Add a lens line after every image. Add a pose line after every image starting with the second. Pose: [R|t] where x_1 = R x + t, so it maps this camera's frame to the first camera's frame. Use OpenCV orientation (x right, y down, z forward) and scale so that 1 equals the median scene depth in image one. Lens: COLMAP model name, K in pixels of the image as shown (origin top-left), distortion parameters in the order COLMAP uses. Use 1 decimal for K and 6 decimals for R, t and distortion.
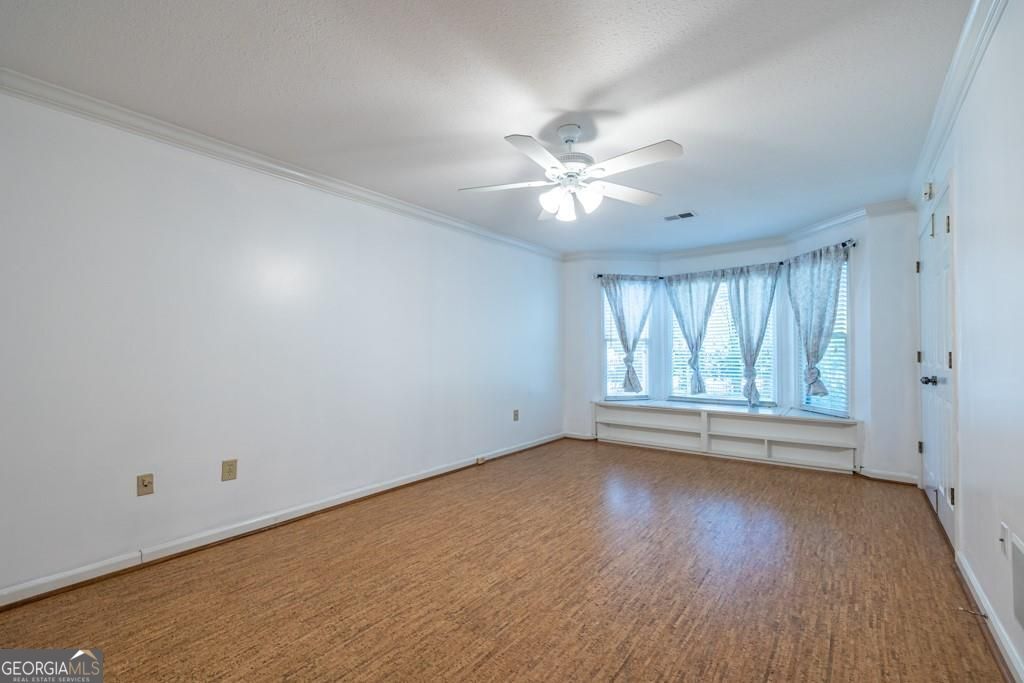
lens RADIAL K [[432.3, 0, 511.5], [0, 432.3, 348.7], [0, 0, 1]] dist [0.000910, 0.001119]
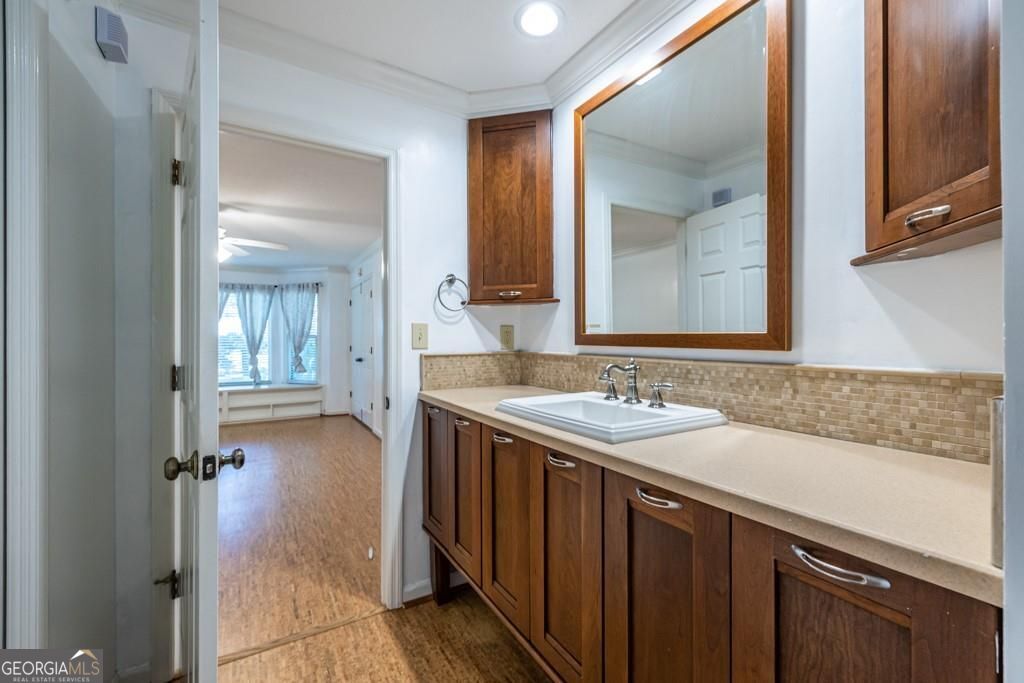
lens RADIAL K [[432.3, 0, 515.2], [0, 432.3, 341.6], [0, 0, 1]] dist [0.000910, 0.001119]
pose [[0.358337, 0.001181, 0.933592, -0.511471], [-0.008943, 0.999958, 0.002168, -0.019898], [-0.933550, -0.009125, 0.358332, -0.330235]]
